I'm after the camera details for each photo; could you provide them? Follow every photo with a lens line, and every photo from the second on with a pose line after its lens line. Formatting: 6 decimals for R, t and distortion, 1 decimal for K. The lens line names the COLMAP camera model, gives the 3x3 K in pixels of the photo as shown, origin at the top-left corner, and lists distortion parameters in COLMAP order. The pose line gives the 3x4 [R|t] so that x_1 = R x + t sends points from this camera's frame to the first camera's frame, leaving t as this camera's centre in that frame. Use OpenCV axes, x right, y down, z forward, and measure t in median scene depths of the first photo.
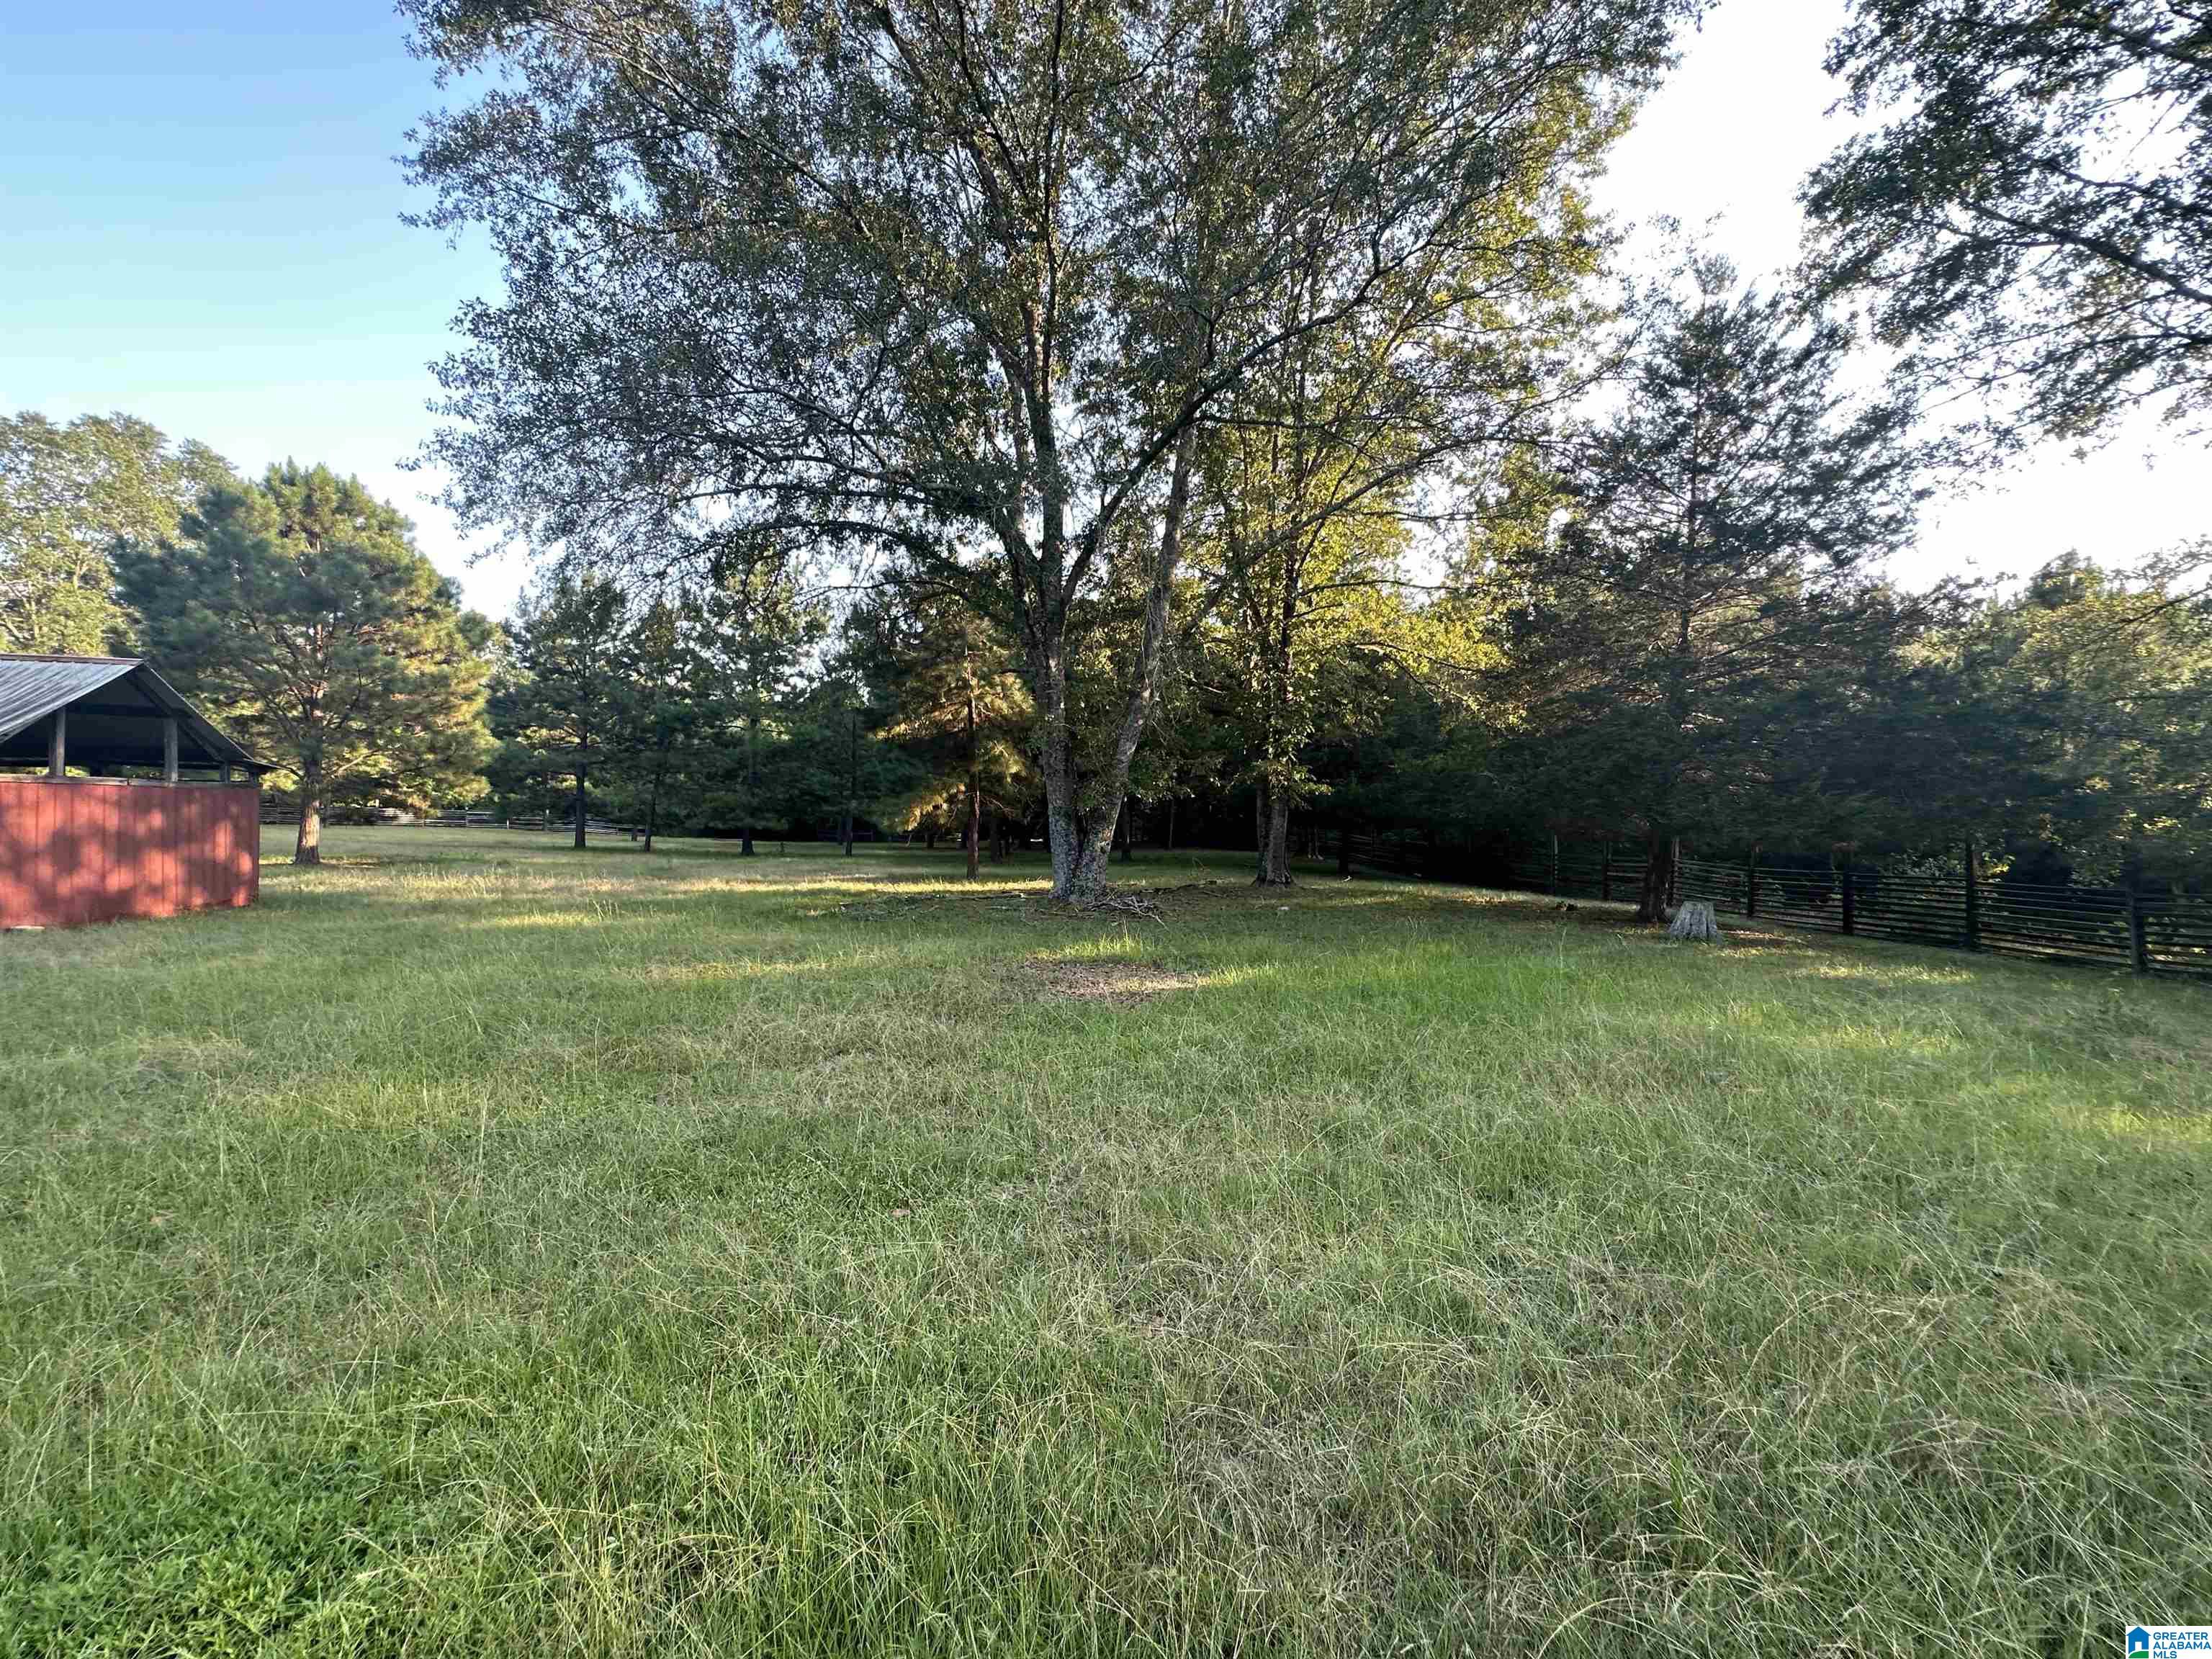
lens RADIAL K [[902.4, 0, 1106.0], [0, 902.4, 829.5], [0, 0, 1]] dist [-0.002221, 0.000967]
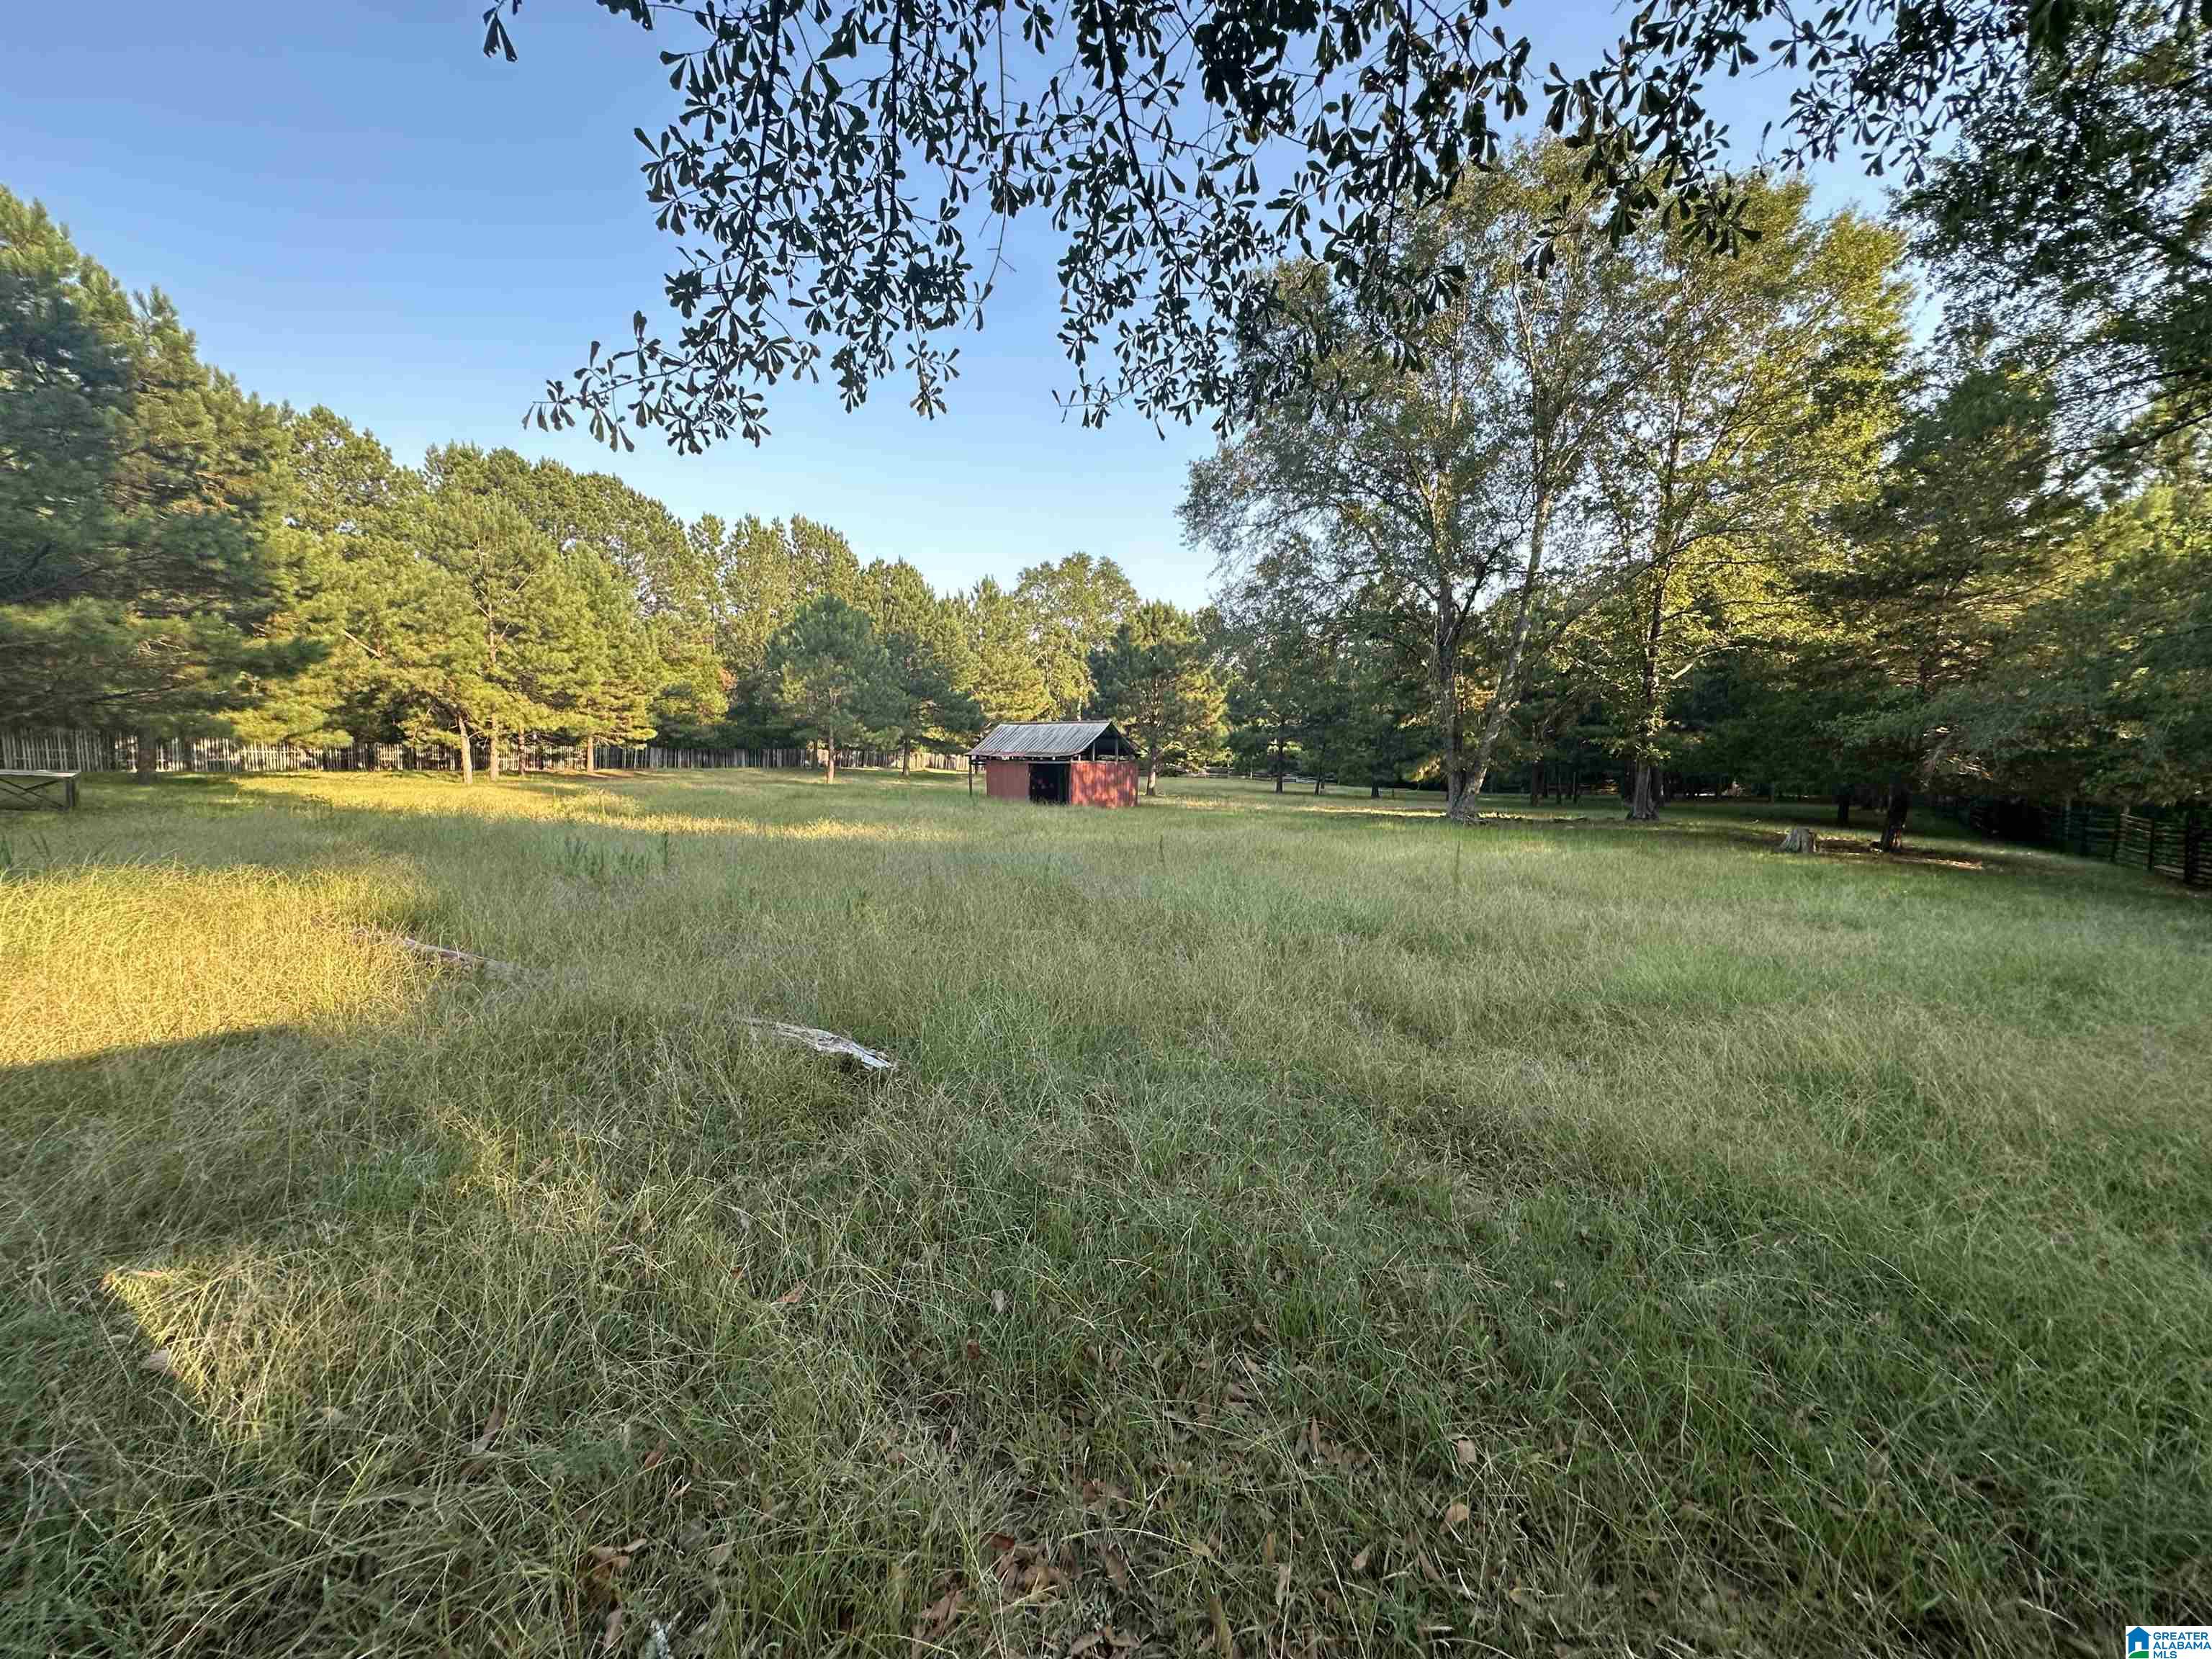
lens RADIAL K [[881.9, 0, 1106.0], [0, 881.9, 829.5], [0, 0, 1]] dist [-0.002806, 0.000312]
pose [[0.715378, 0.044894, -0.697294, 0.634569], [-0.007581, 0.998374, 0.056502, 0.004351], [0.698697, -0.035134, 0.714555, -0.726422]]
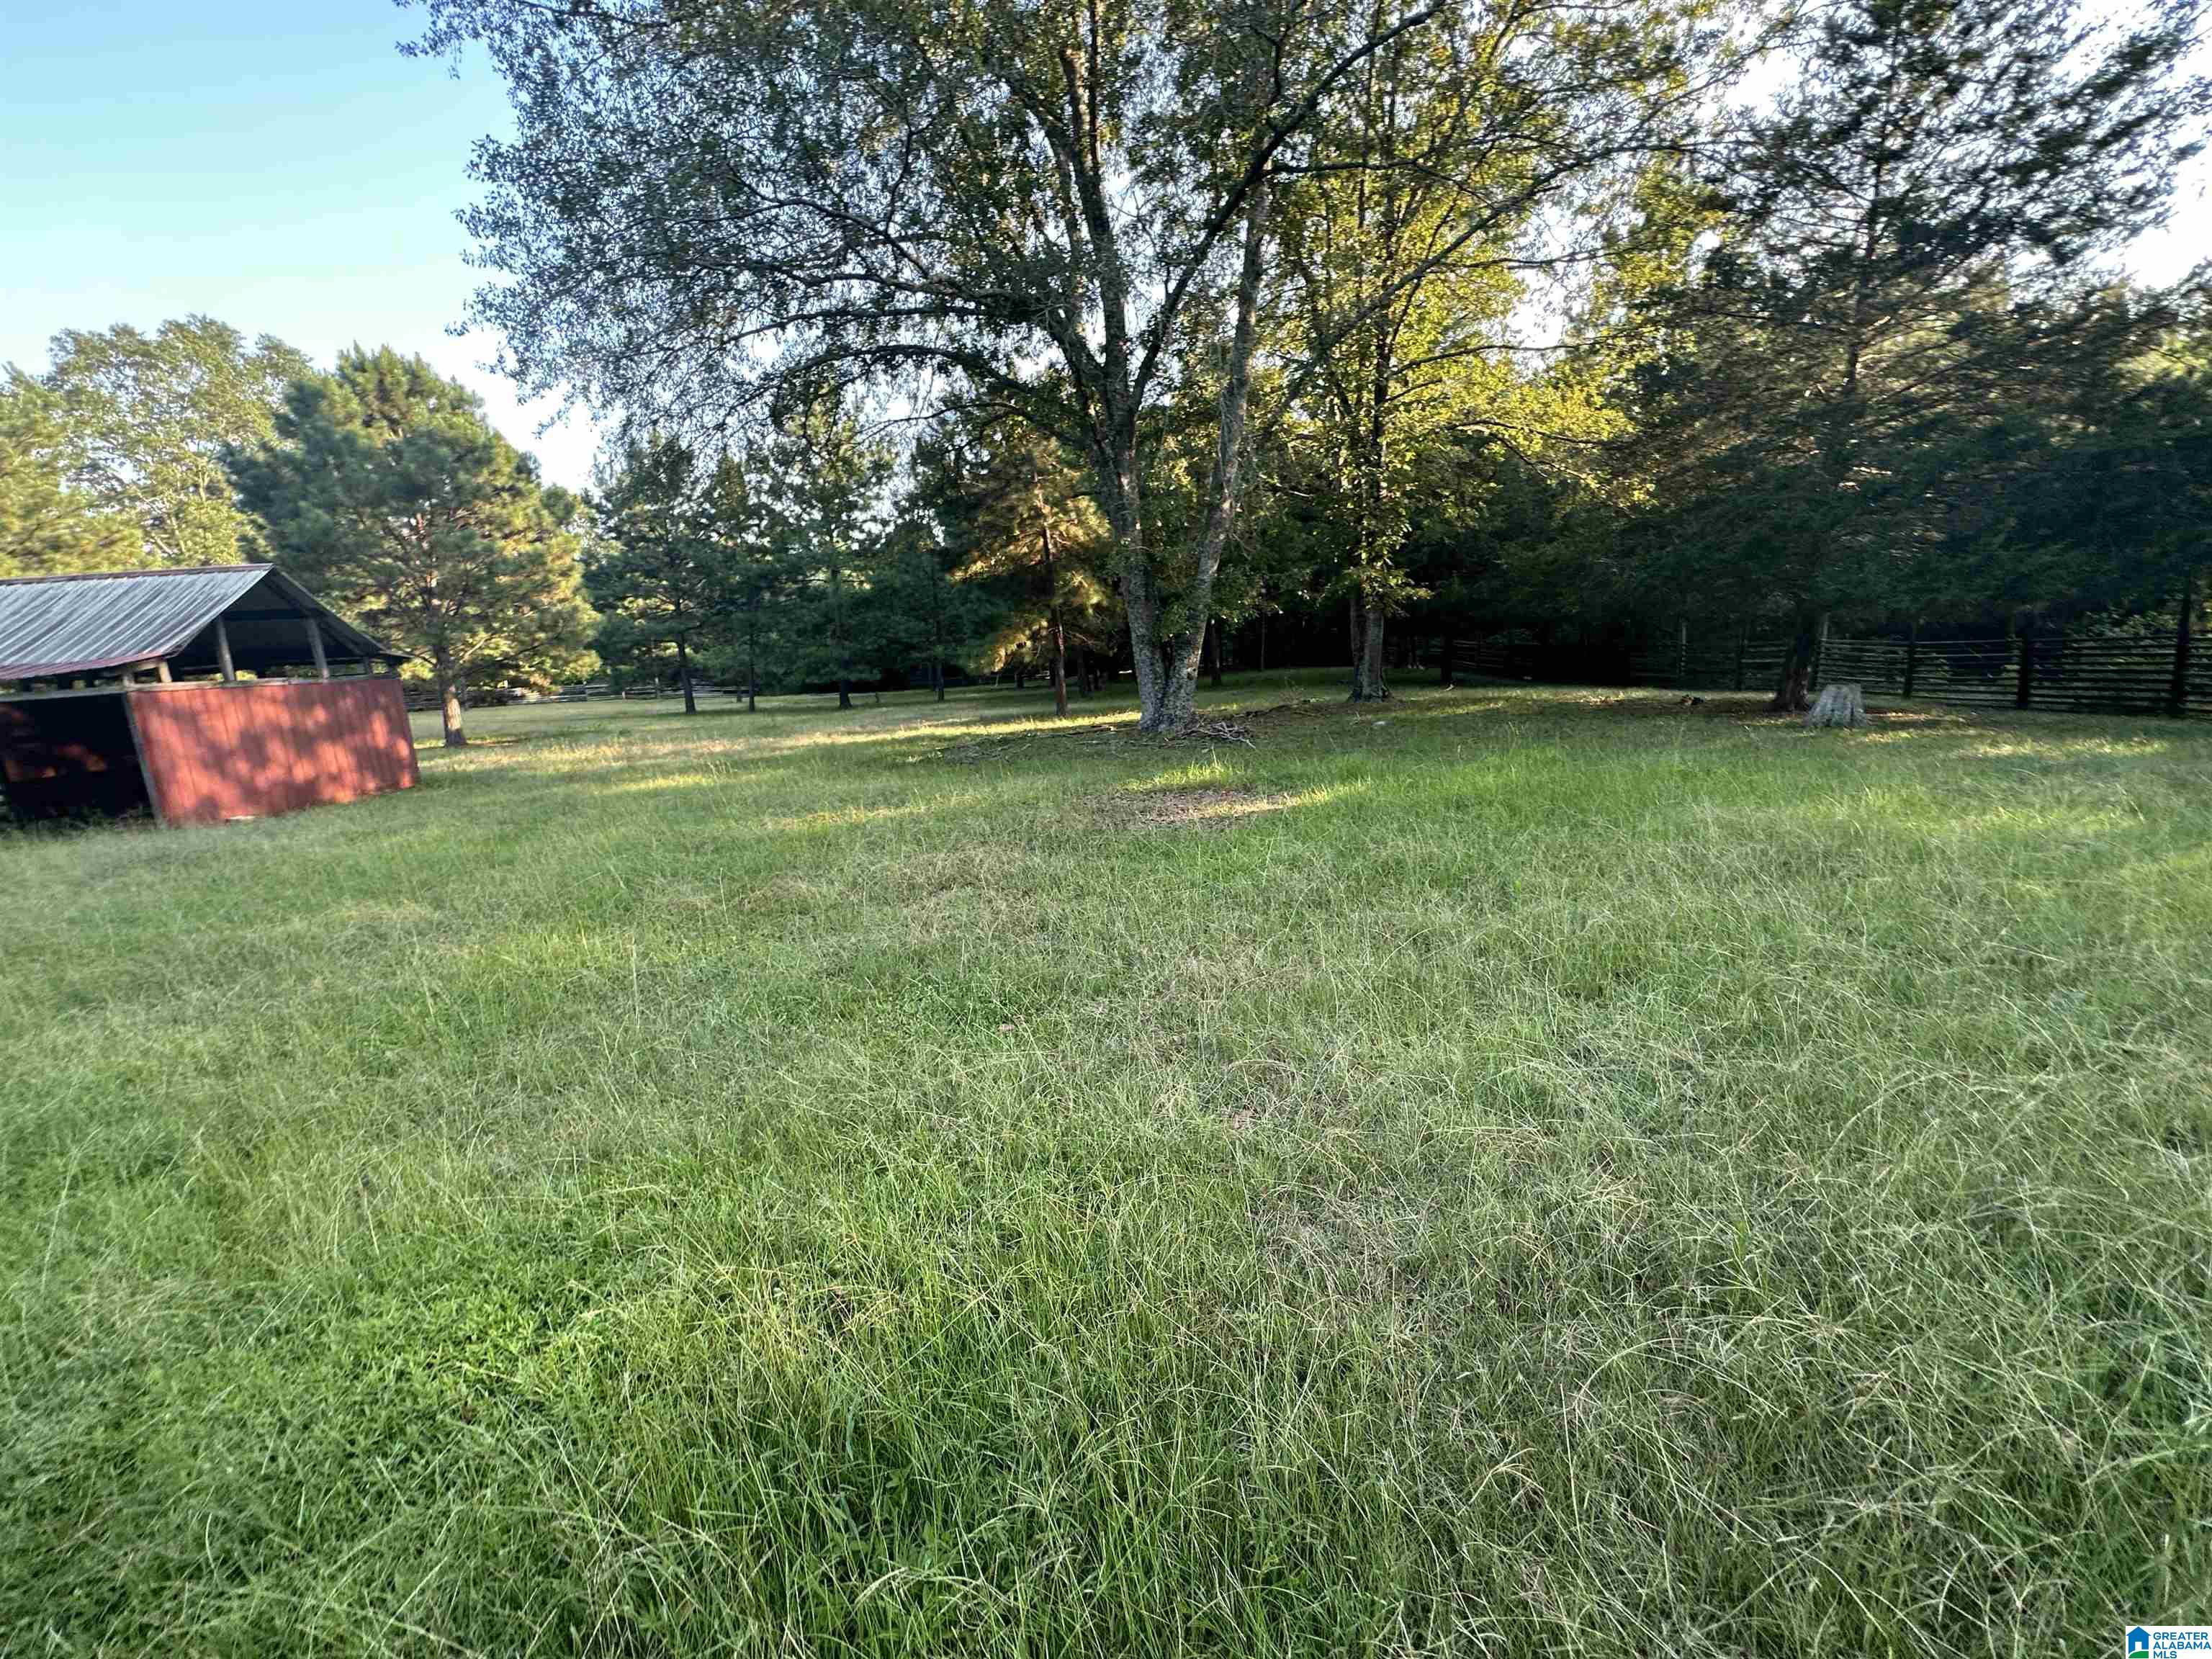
lens RADIAL K [[901.1, 0, 1103.4], [0, 901.1, 837.5], [0, 0, 1]] dist [-0.001935, 0.000179]
pose [[0.991945, -0.055778, -0.113727, 0.004138], [0.076820, 0.978775, 0.189995, 0.000660], [0.100716, -0.197201, 0.975176, -0.000175]]
